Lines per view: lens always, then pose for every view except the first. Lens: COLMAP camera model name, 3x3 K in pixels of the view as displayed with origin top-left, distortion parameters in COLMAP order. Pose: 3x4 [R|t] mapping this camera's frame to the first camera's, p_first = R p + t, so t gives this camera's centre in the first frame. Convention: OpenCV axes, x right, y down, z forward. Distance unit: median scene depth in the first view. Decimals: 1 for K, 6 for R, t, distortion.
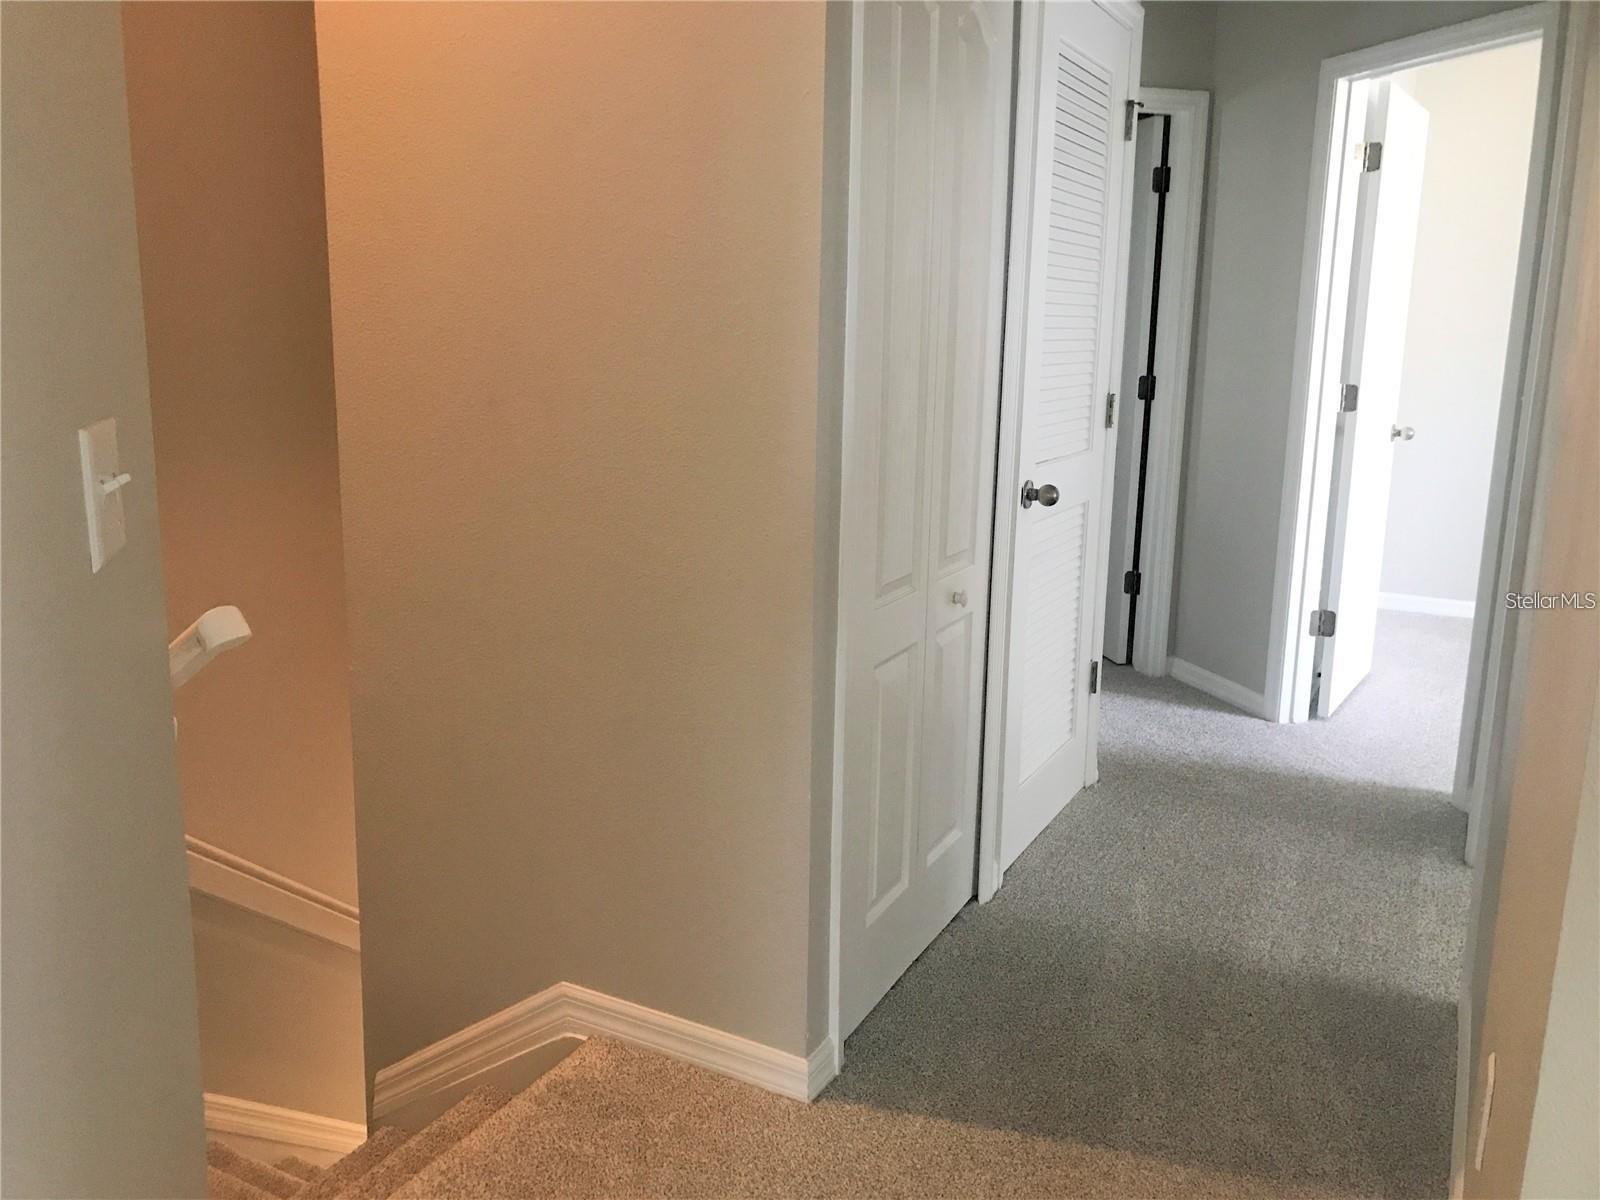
lens RADIAL K [[1303.0, 0, 800.8], [0, 1303.0, 596.5], [0, 0, 1]] dist [0.029533, -0.038944]
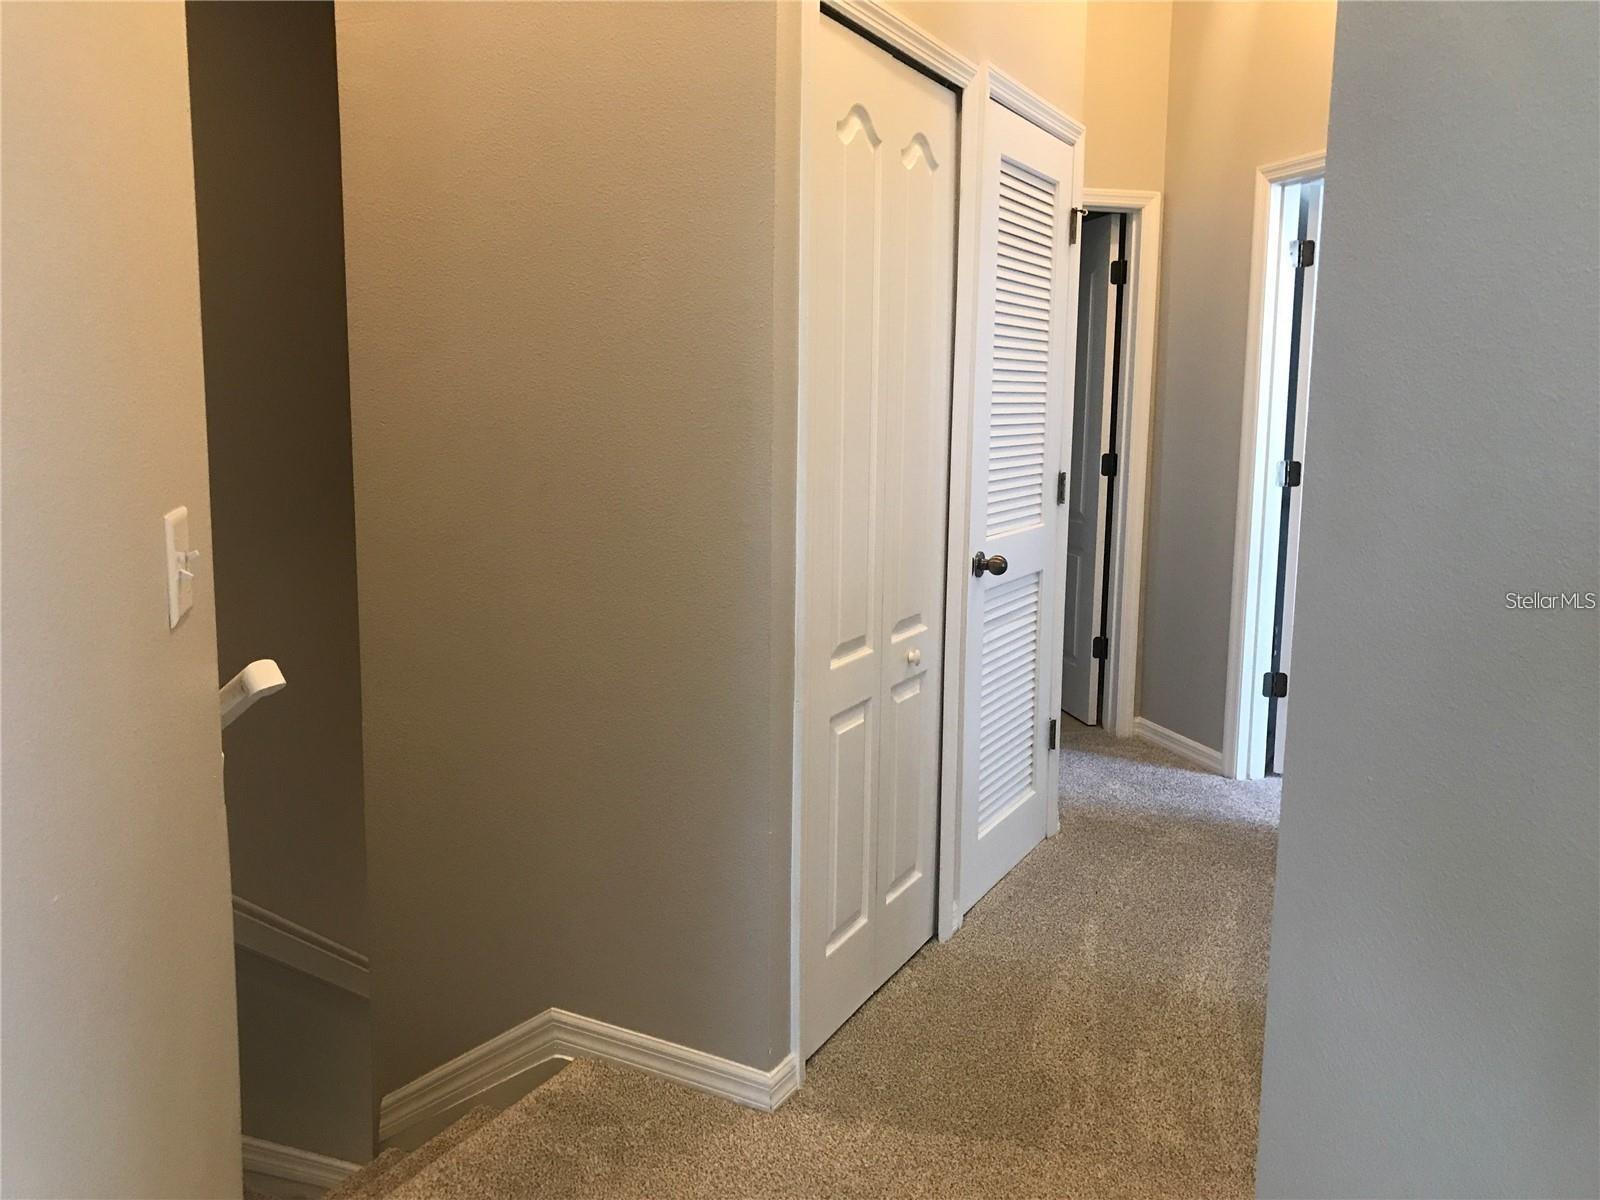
lens RADIAL K [[1303.0, 0, 797.4], [0, 1303.0, 601.2], [0, 0, 1]] dist [0.029533, -0.038944]
pose [[0.999949, -0.005096, -0.008764, 0.035977], [0.004635, 0.998646, -0.051812, 0.010500], [0.009016, 0.051769, 0.998618, -0.117110]]
